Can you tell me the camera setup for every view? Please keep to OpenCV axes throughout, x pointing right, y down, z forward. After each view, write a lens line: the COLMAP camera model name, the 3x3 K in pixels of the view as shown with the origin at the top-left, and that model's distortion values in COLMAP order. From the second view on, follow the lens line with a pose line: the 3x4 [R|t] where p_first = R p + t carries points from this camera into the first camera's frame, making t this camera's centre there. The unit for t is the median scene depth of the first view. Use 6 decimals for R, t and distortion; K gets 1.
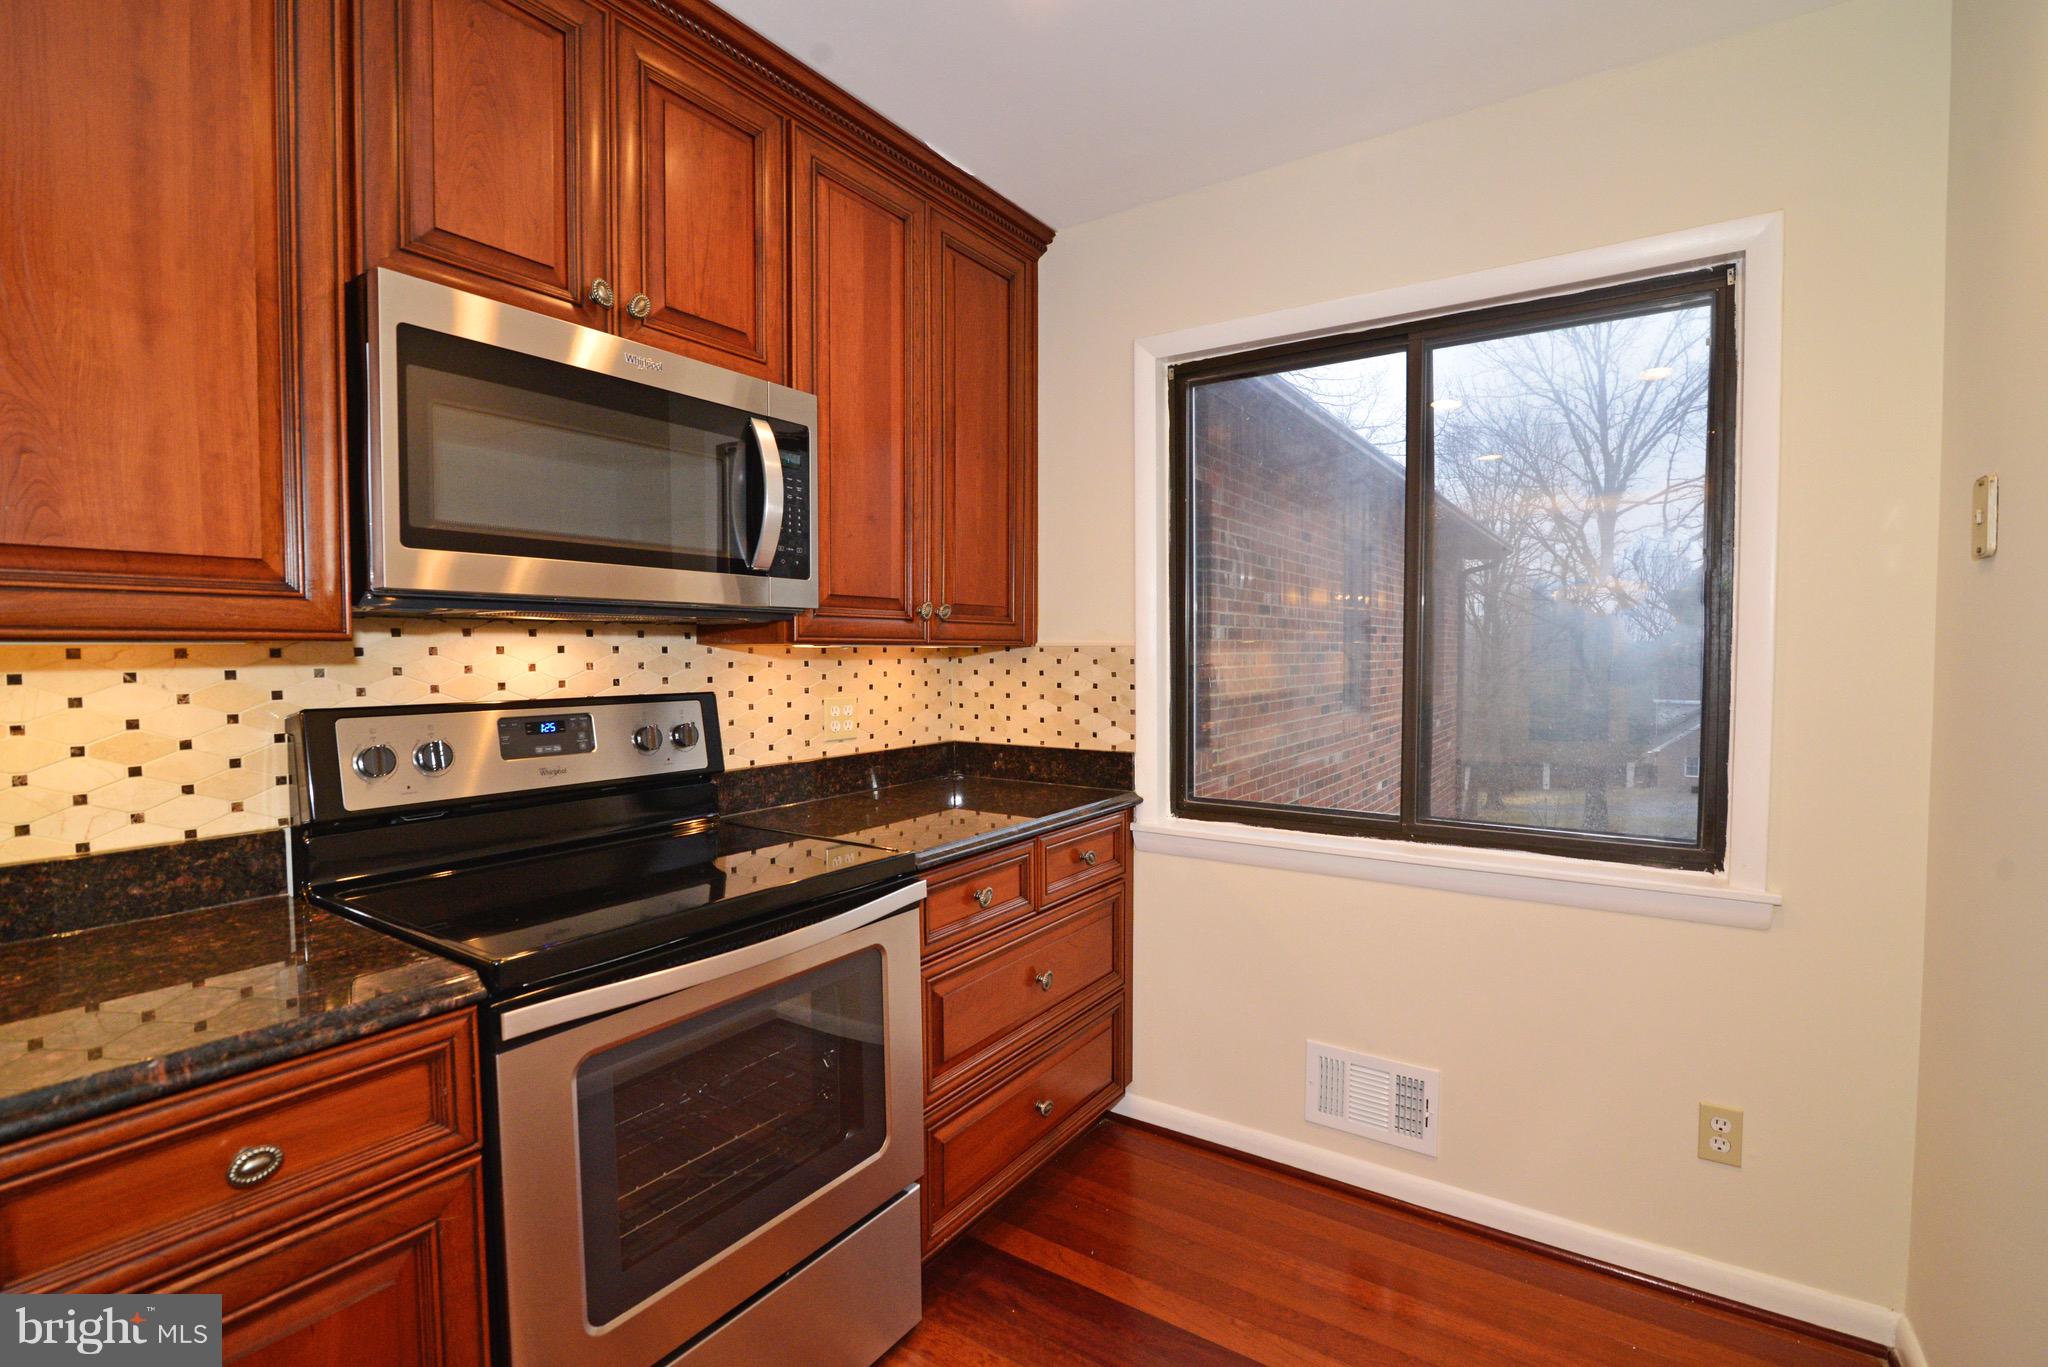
lens RADIAL K [[935.3, 0, 1016.6], [0, 935.3, 680.0], [0, 0, 1]] dist [-0.022506, 0.001563]
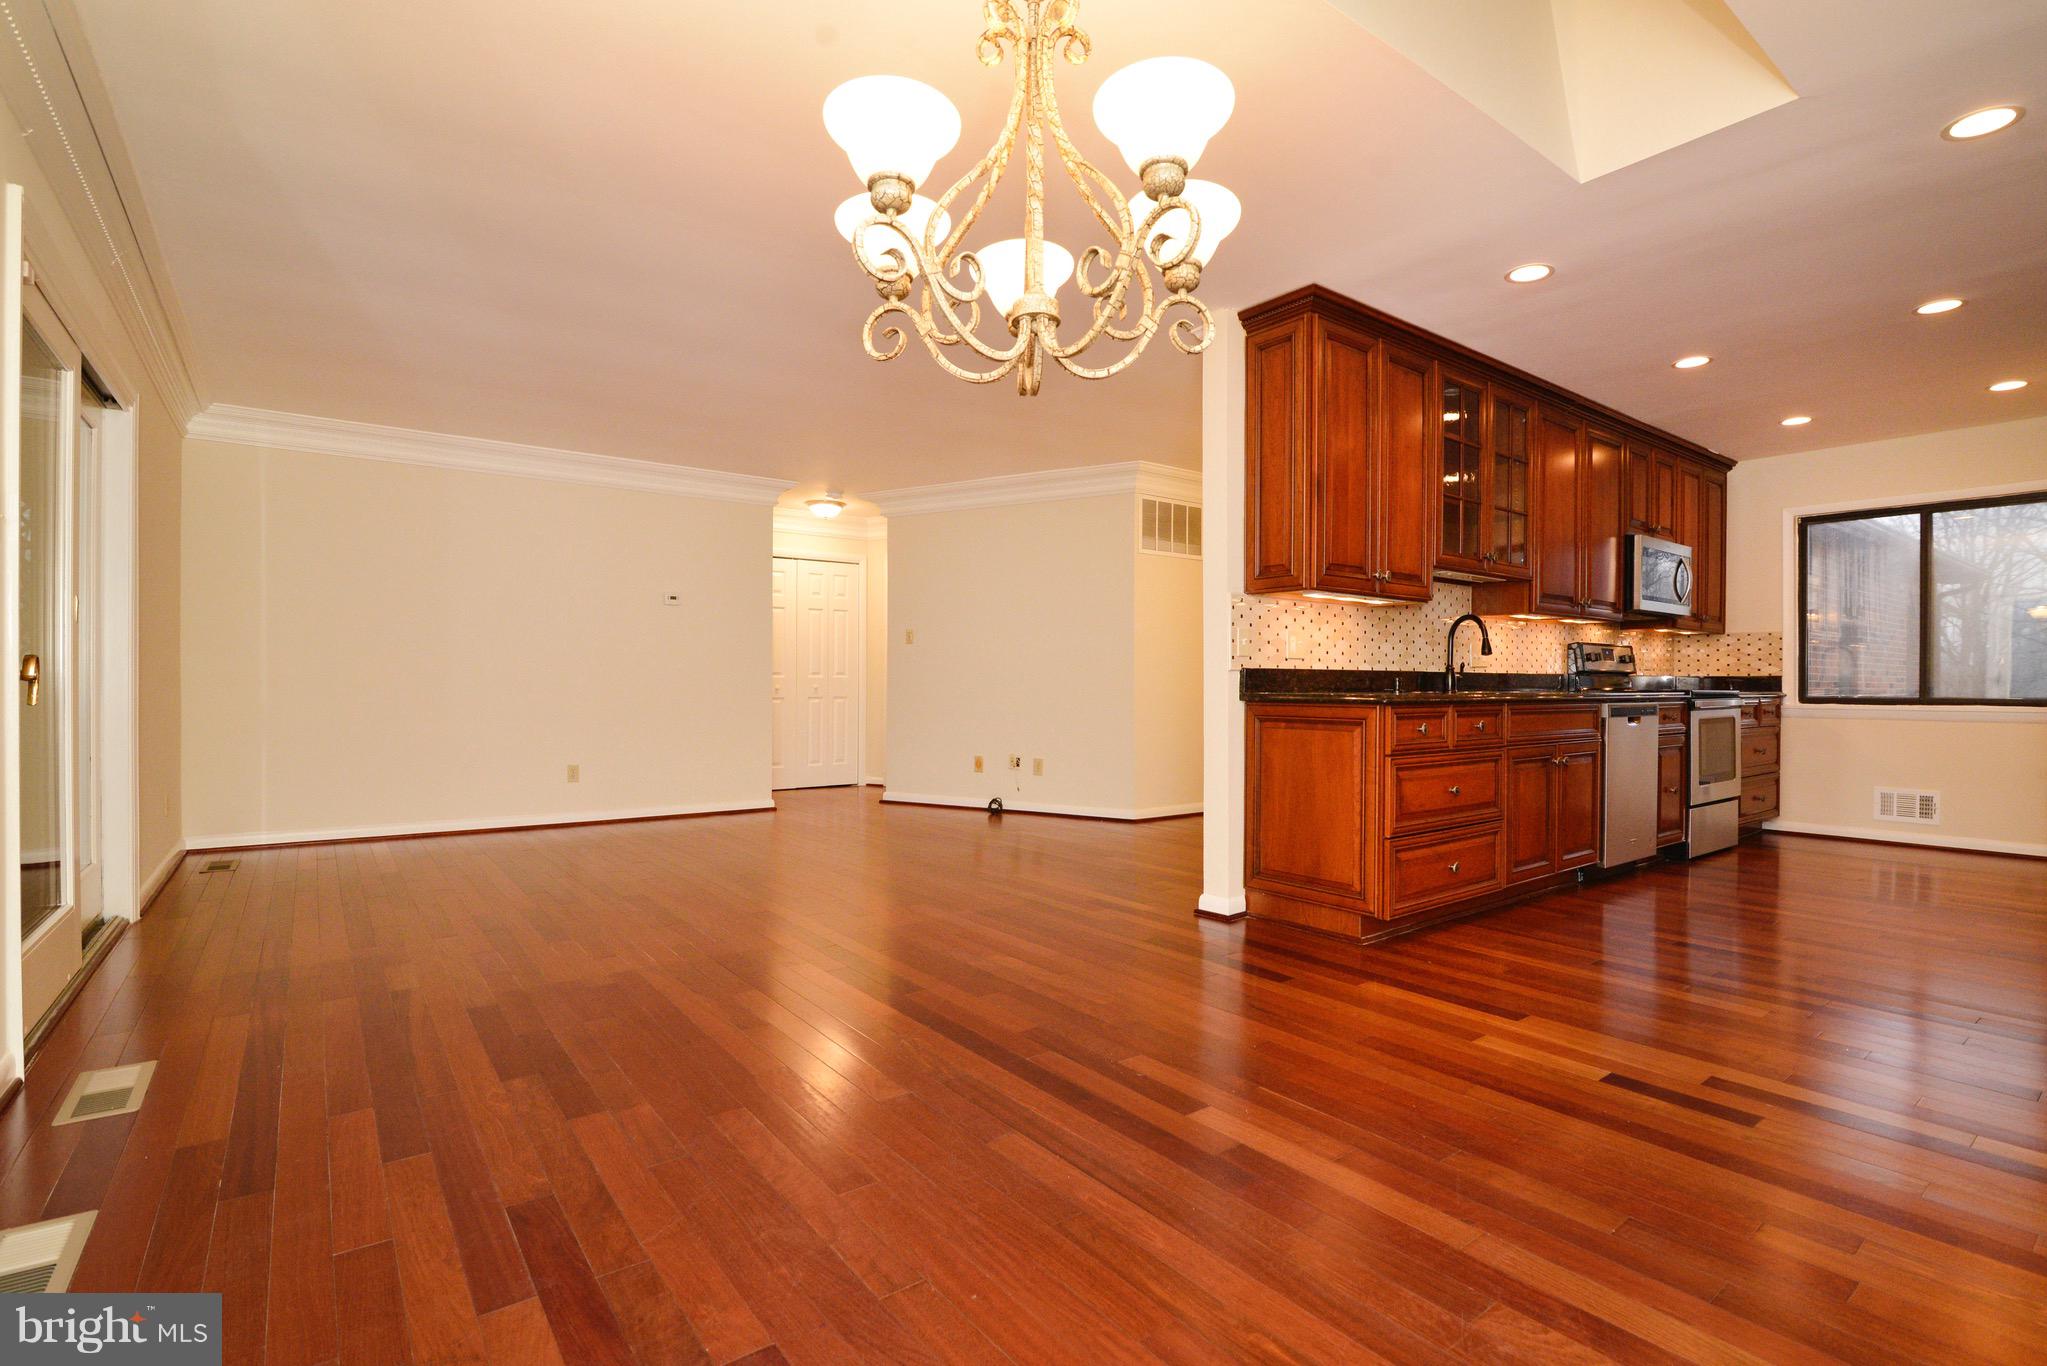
lens RADIAL K [[934.9, 0, 1027.8], [0, 934.9, 693.9], [0, 0, 1]] dist [-0.022506, 0.001563]
pose [[0.945868, 0.003517, -0.324532, -0.940118], [-0.011940, 0.999641, -0.023966, 0.203133], [0.324331, 0.026544, 0.945571, -1.878961]]
